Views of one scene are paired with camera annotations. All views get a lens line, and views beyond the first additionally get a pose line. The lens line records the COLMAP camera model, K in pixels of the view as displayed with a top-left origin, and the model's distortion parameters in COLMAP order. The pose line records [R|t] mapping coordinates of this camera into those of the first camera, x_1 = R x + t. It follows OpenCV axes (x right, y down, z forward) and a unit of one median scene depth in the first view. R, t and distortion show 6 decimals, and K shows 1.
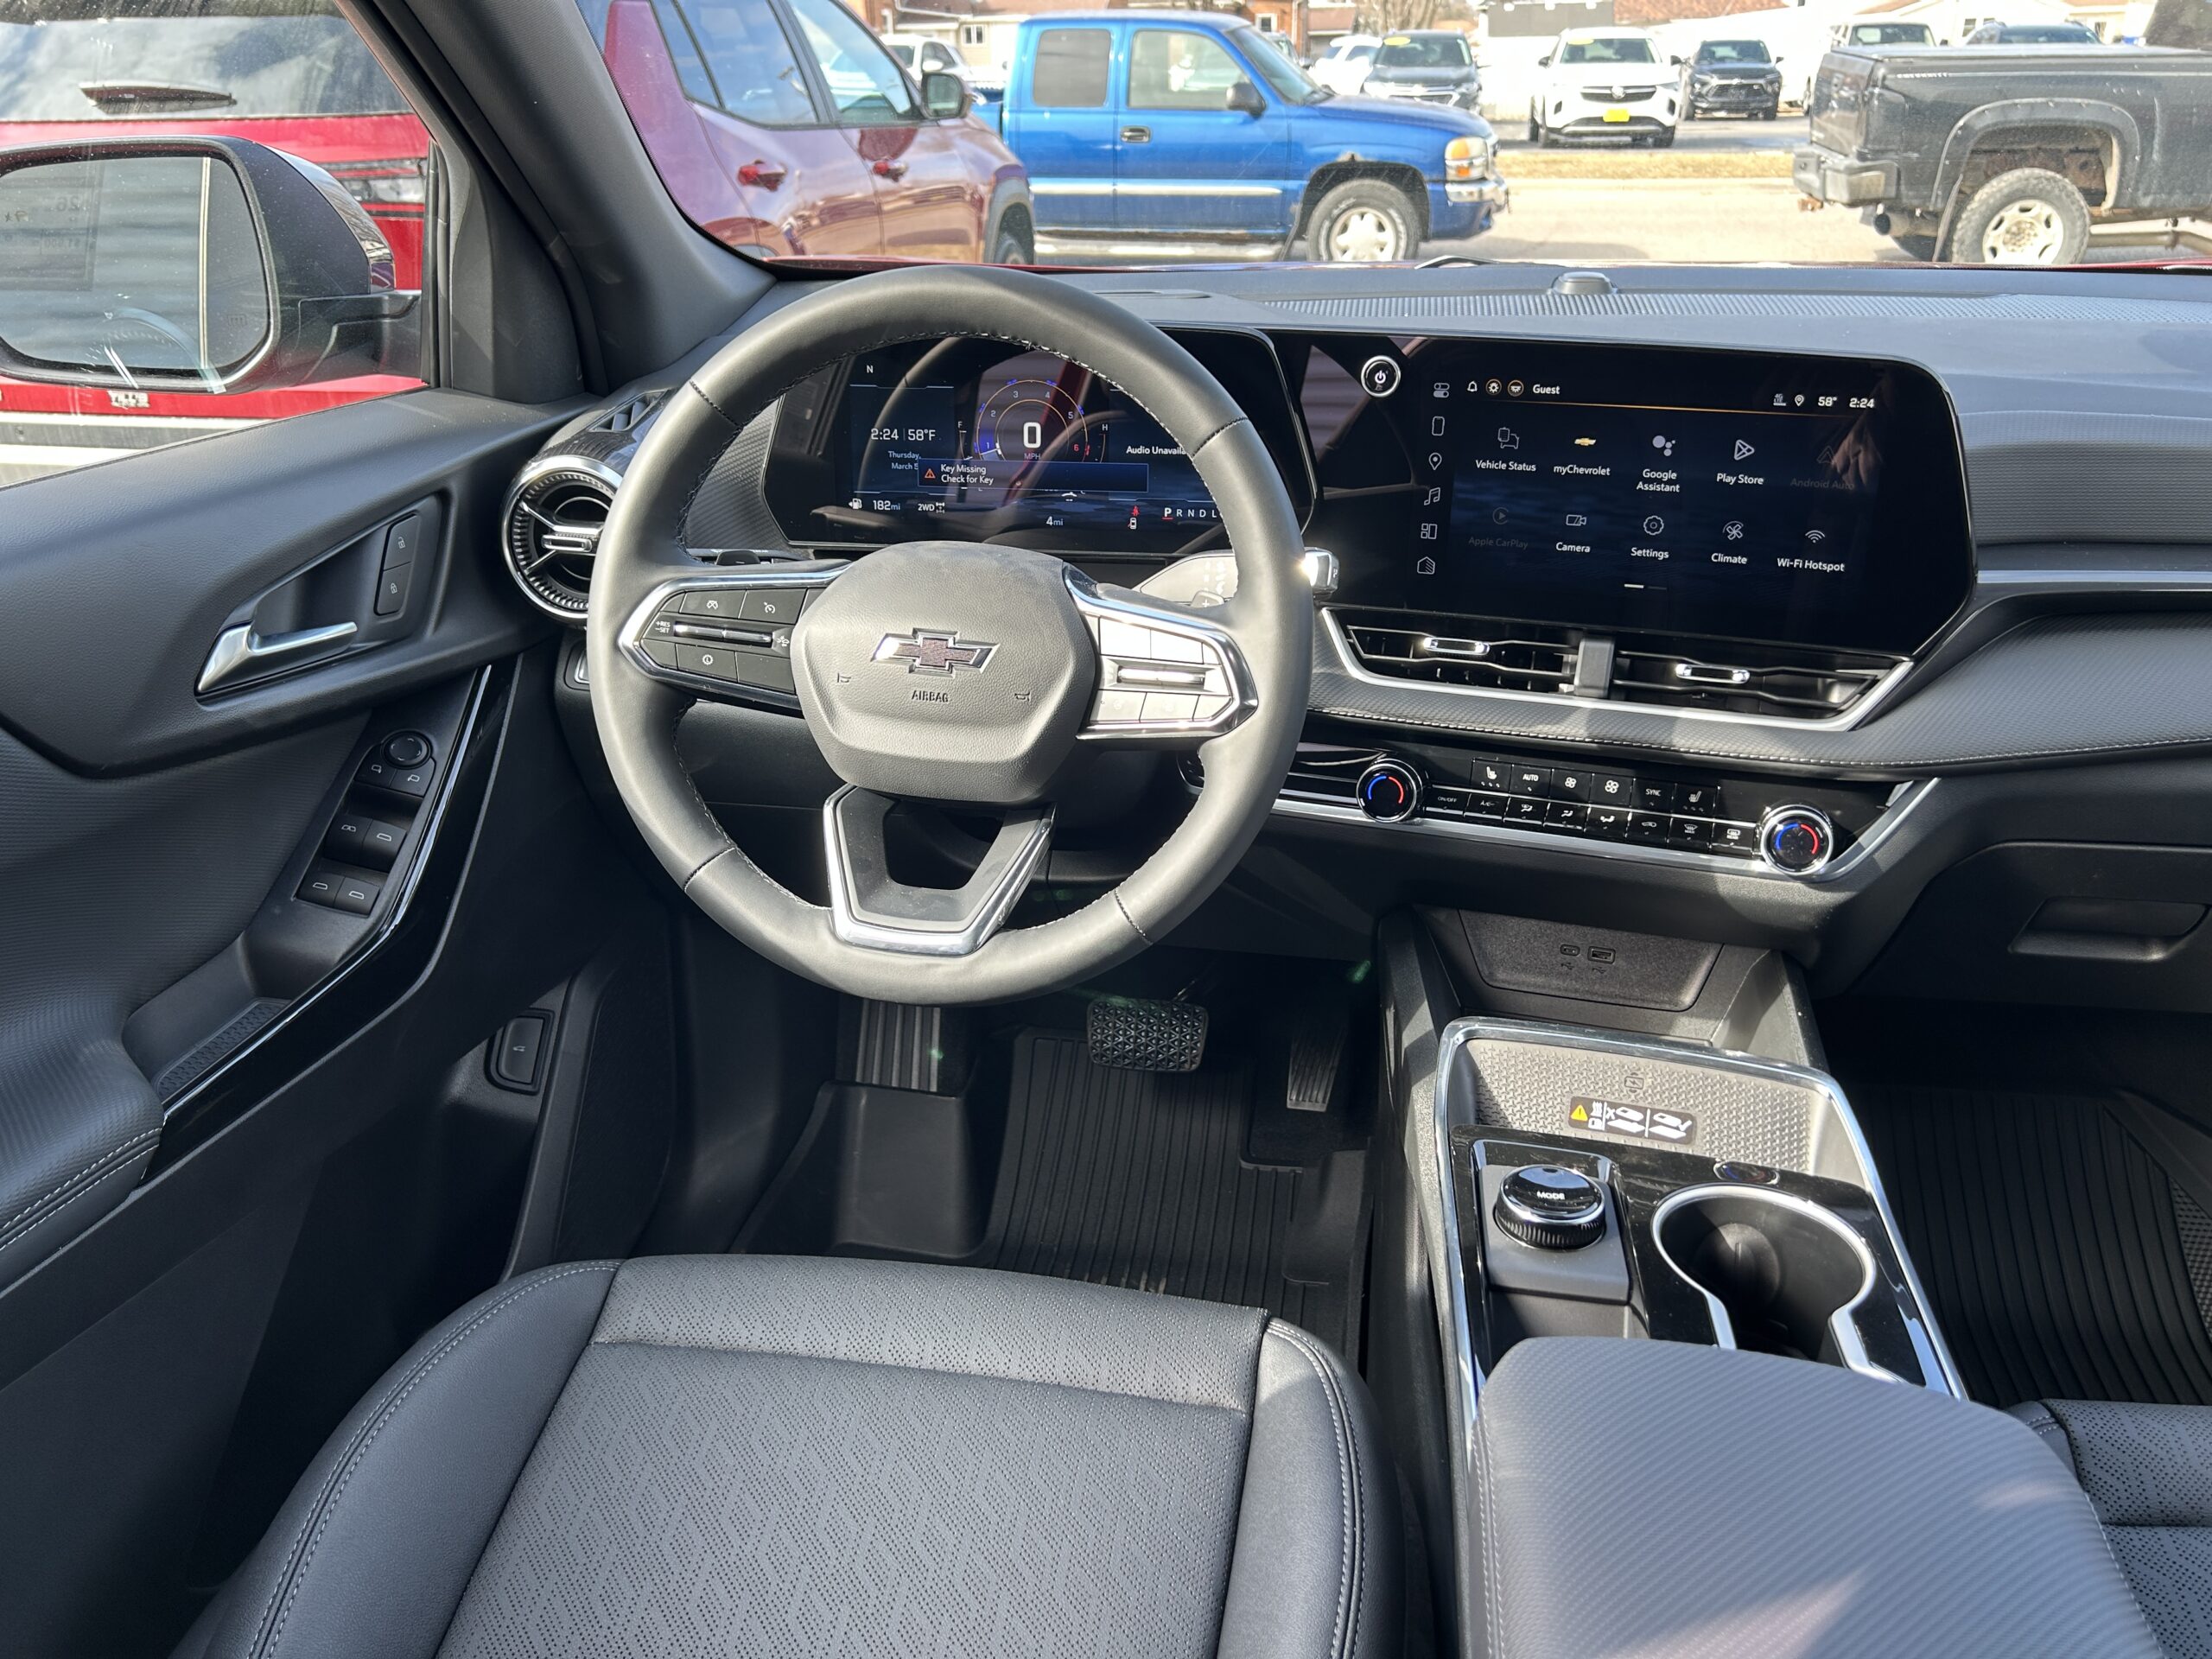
lens RADIAL K [[1682.9, 0, 1105.6], [0, 1682.9, 816.3], [0, 0, 1]] dist [0.051611, -0.074636]
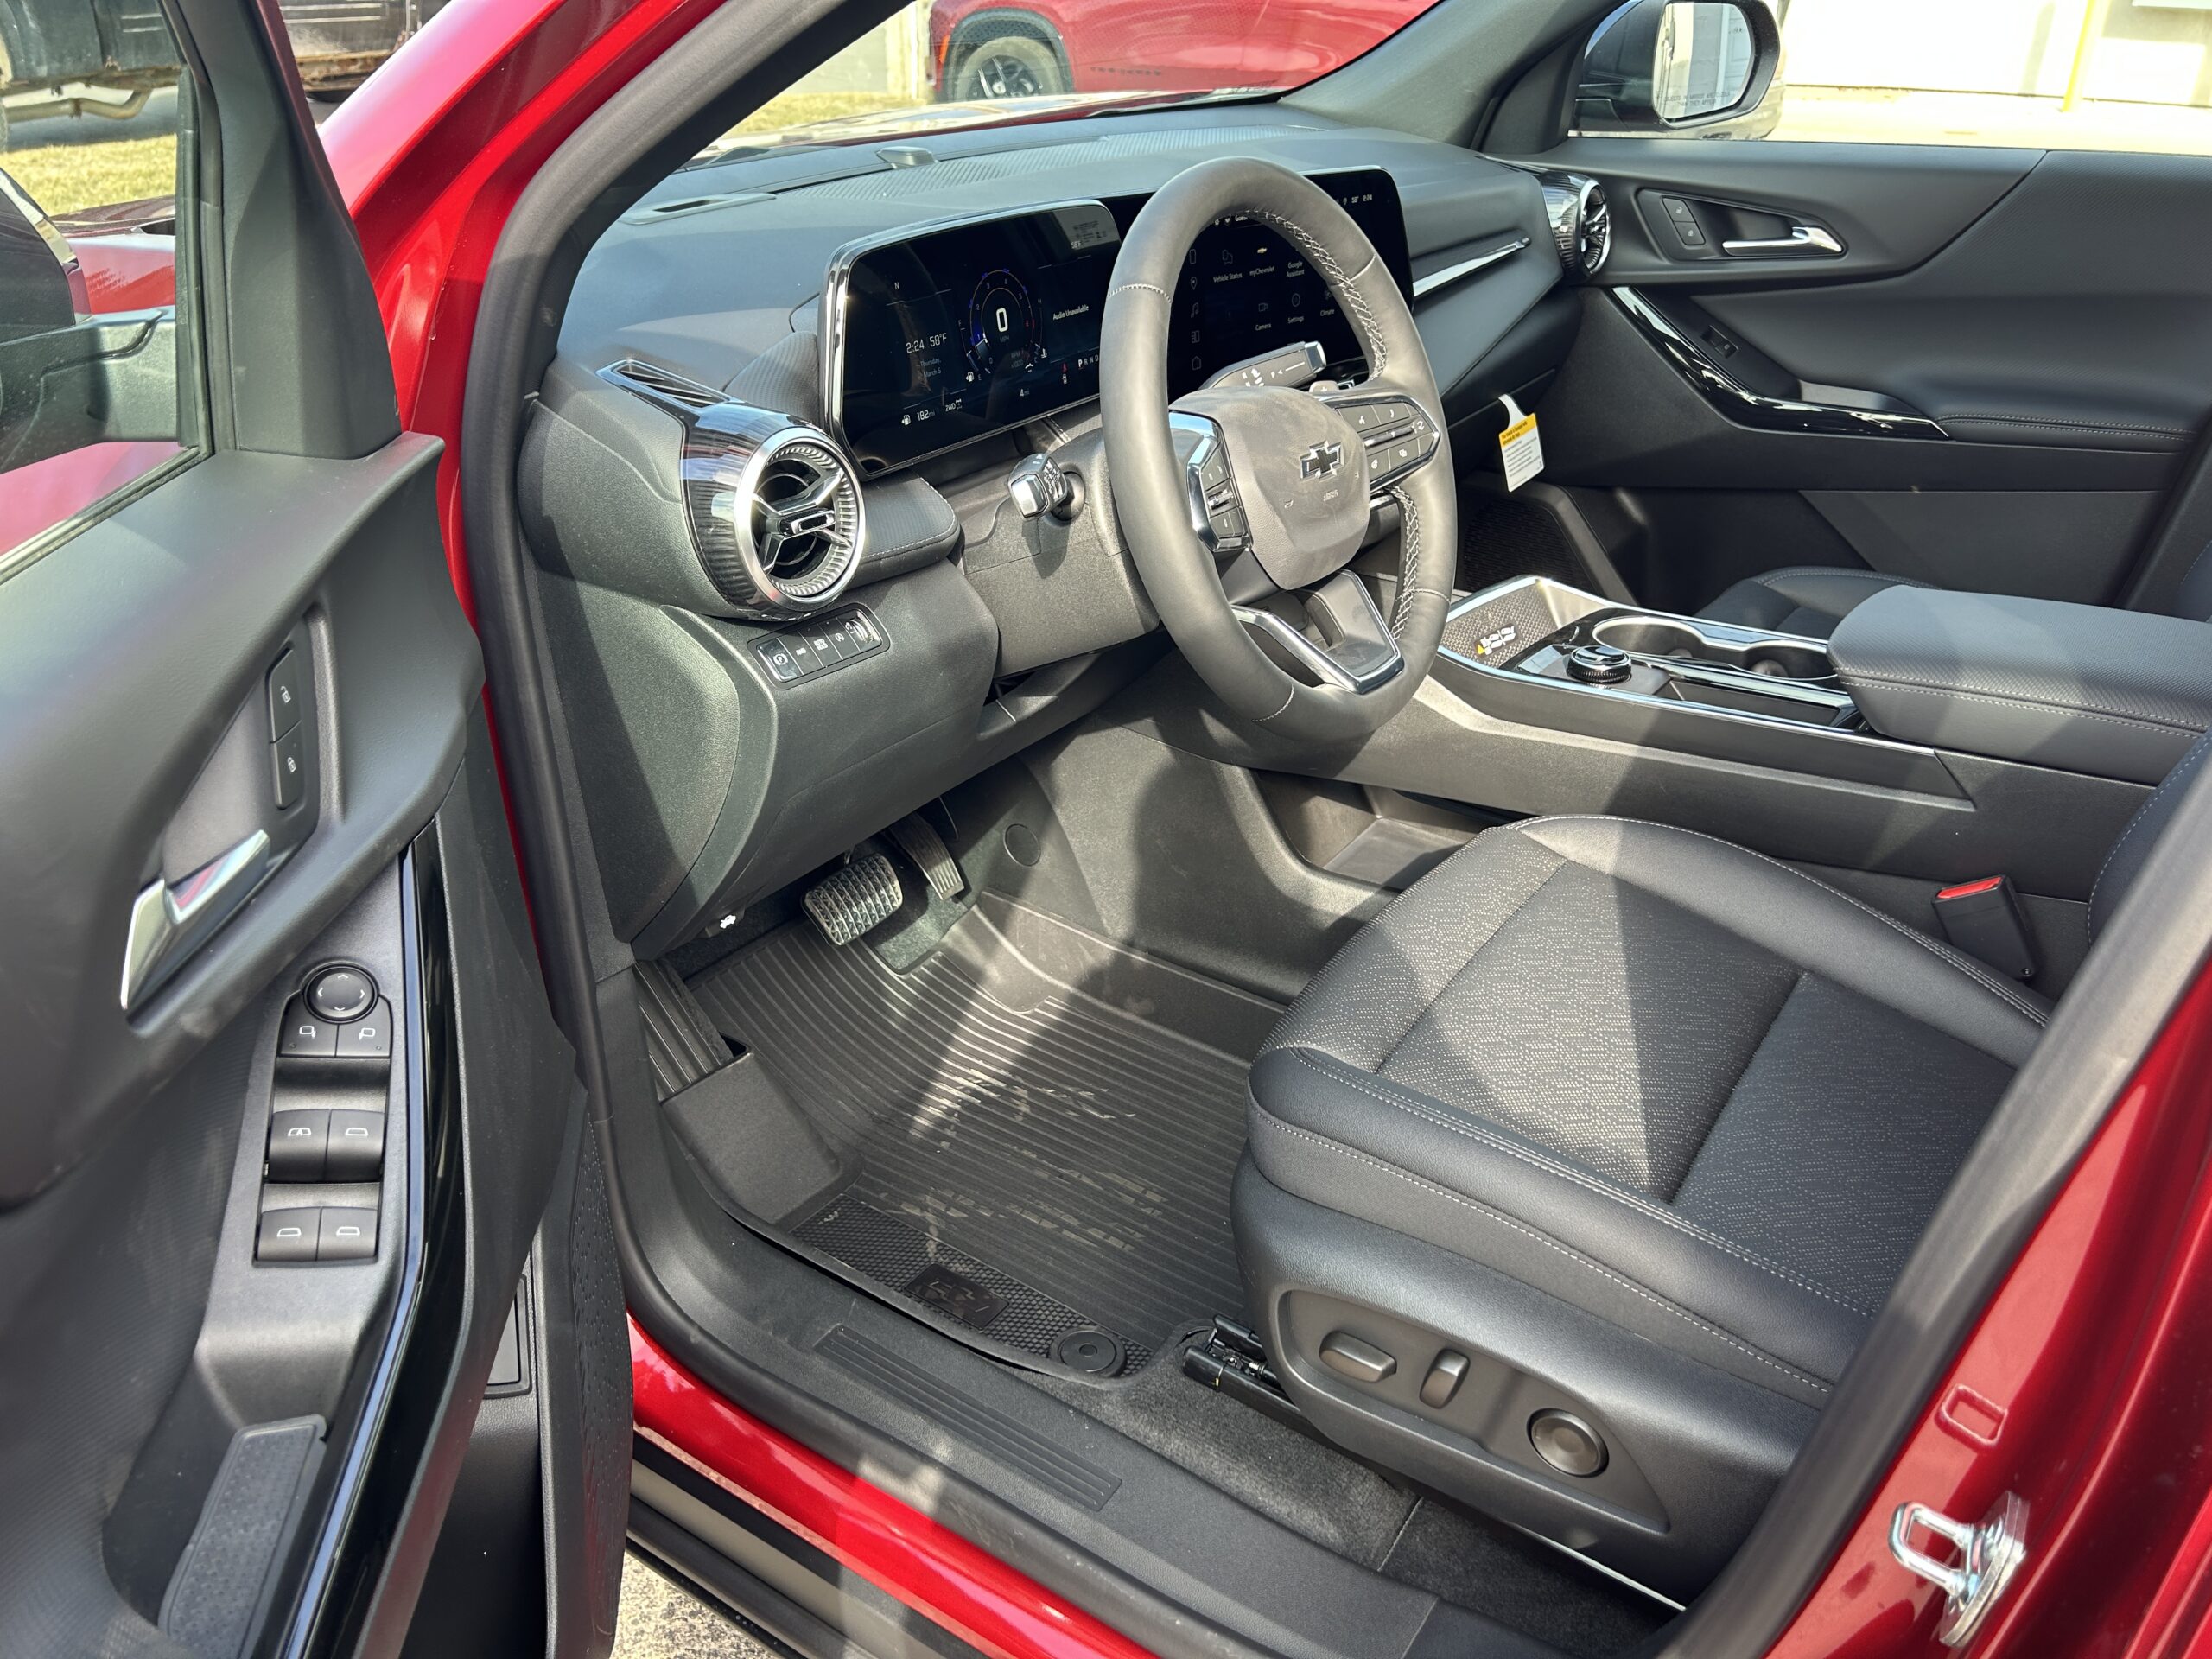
lens RADIAL K [[1687.6, 0, 1116.2], [0, 1687.6, 849.1], [0, 0, 1]] dist [0.048469, -0.061560]
pose [[0.408973, -0.421217, 0.809517, -1.136024], [0.351736, 0.891314, 0.286079, -0.218332], [-0.842035, 0.167737, 0.512680, 0.432832]]
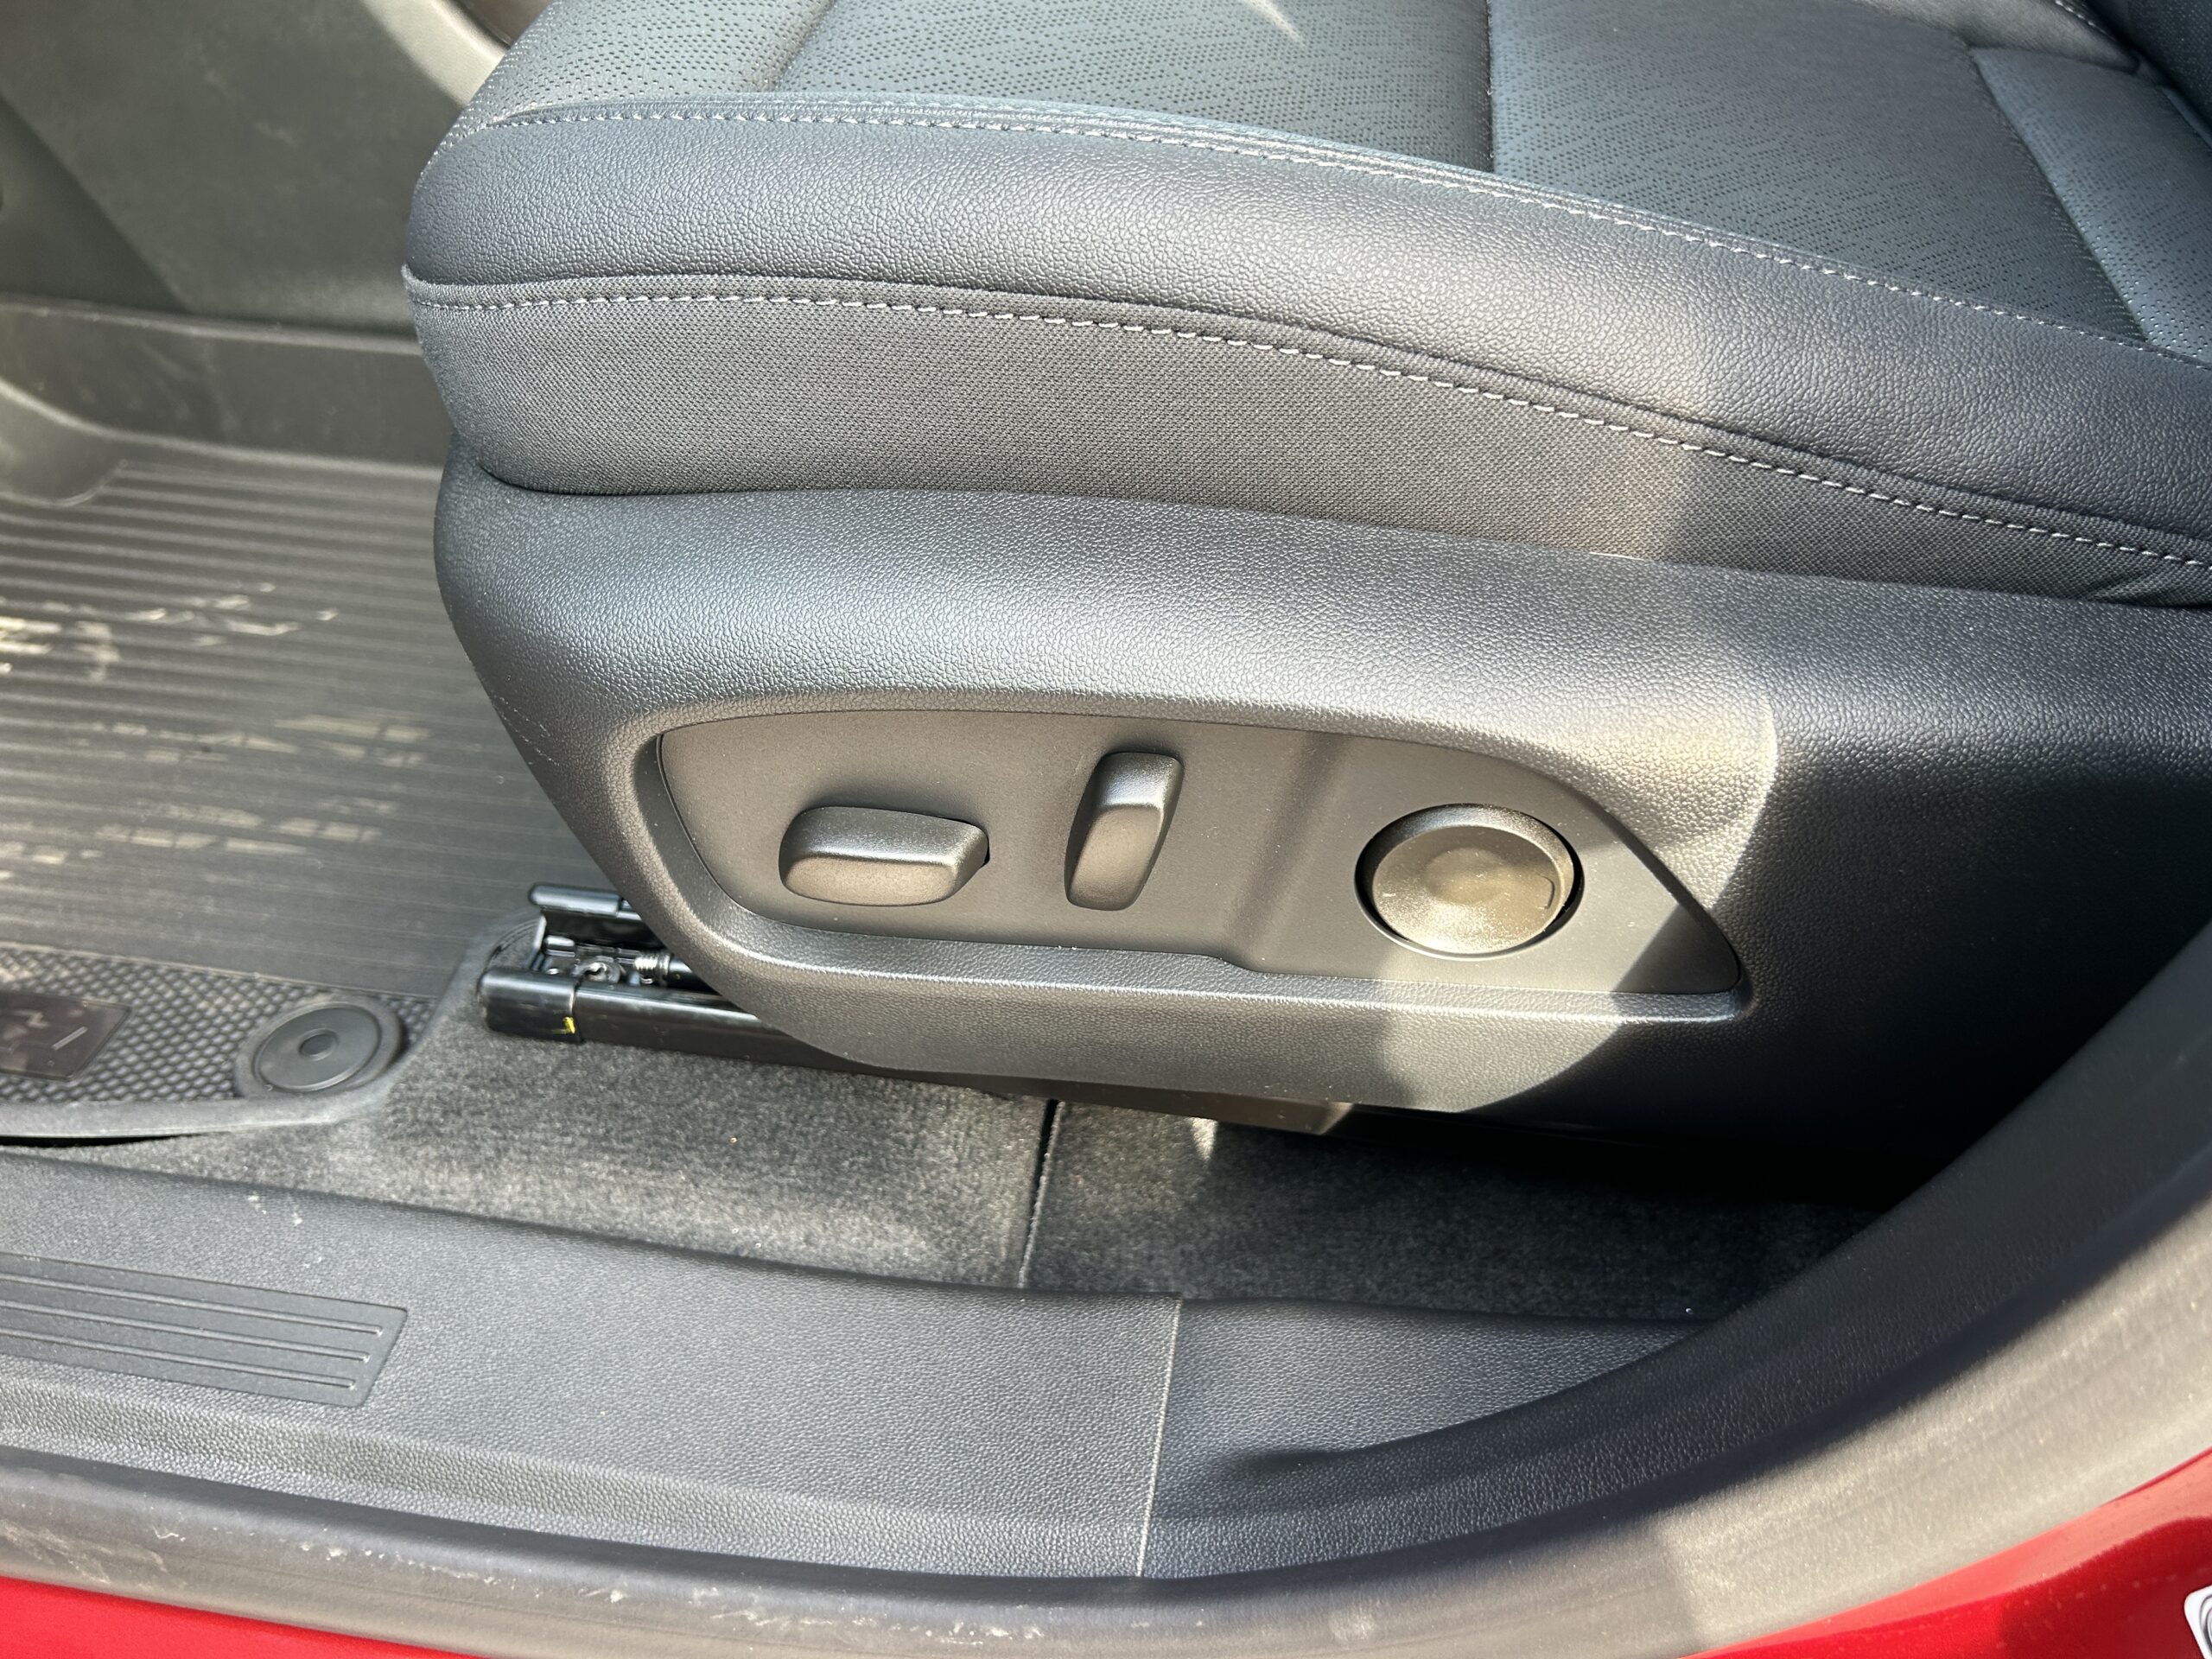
lens RADIAL K [[1661.0, 0, 1106.0], [0, 1661.0, 829.5], [0, 0, 1]] dist [0.003632, 0.137078]
pose [[-0.020906, -0.660724, 0.750338, -0.679059], [0.398936, 0.682653, 0.612238, 0.166774], [-0.916741, 0.312136, 0.249315, 0.730187]]
